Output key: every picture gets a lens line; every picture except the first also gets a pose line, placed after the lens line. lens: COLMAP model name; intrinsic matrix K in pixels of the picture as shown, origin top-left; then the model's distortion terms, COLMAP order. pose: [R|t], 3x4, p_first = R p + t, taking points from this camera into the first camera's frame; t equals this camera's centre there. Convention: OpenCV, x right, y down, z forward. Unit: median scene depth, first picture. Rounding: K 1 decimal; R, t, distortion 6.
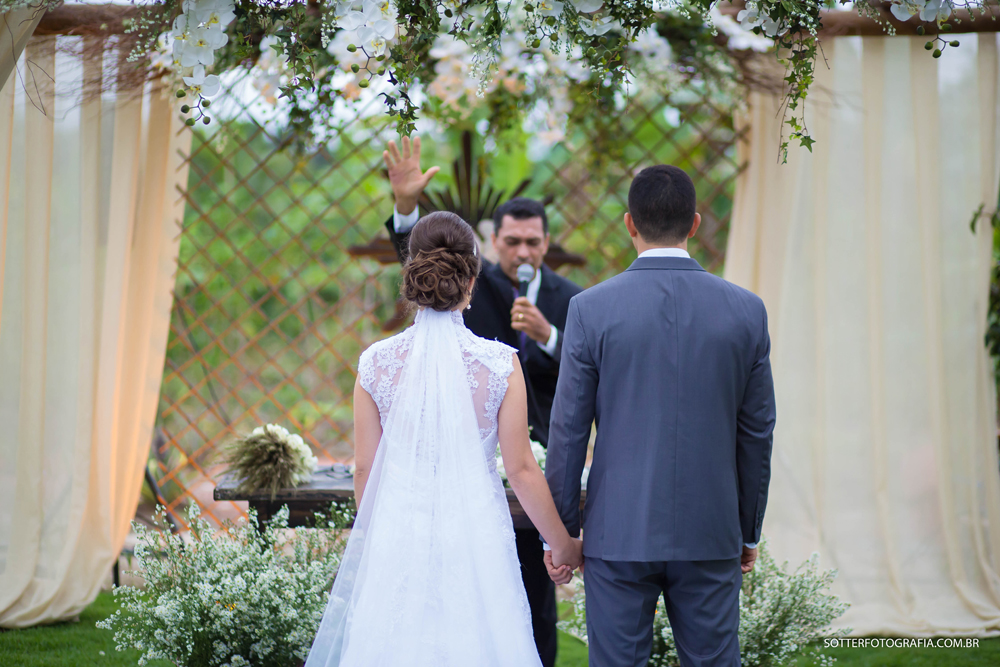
lens RADIAL K [[2477.5, 0, 499.2], [0, 2477.5, 332.7], [0, 0, 1]] dist [-0.071733, 0.000000]
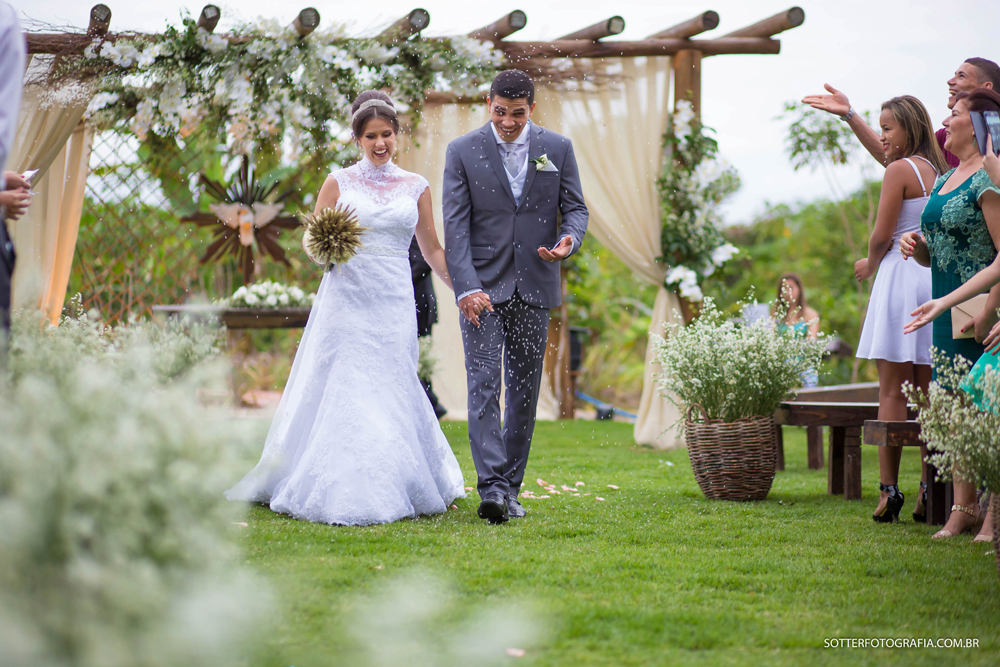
lens RADIAL K [[2477.5, 0, 498.9], [0, 2477.5, 334.2], [0, 0, 1]] dist [-0.071733, 0.000000]
pose [[0.990252, -0.004347, 0.139222, -0.087537], [0.008395, 0.999558, -0.028504, 0.112296], [-0.139037, 0.029395, 0.989851, -0.894050]]
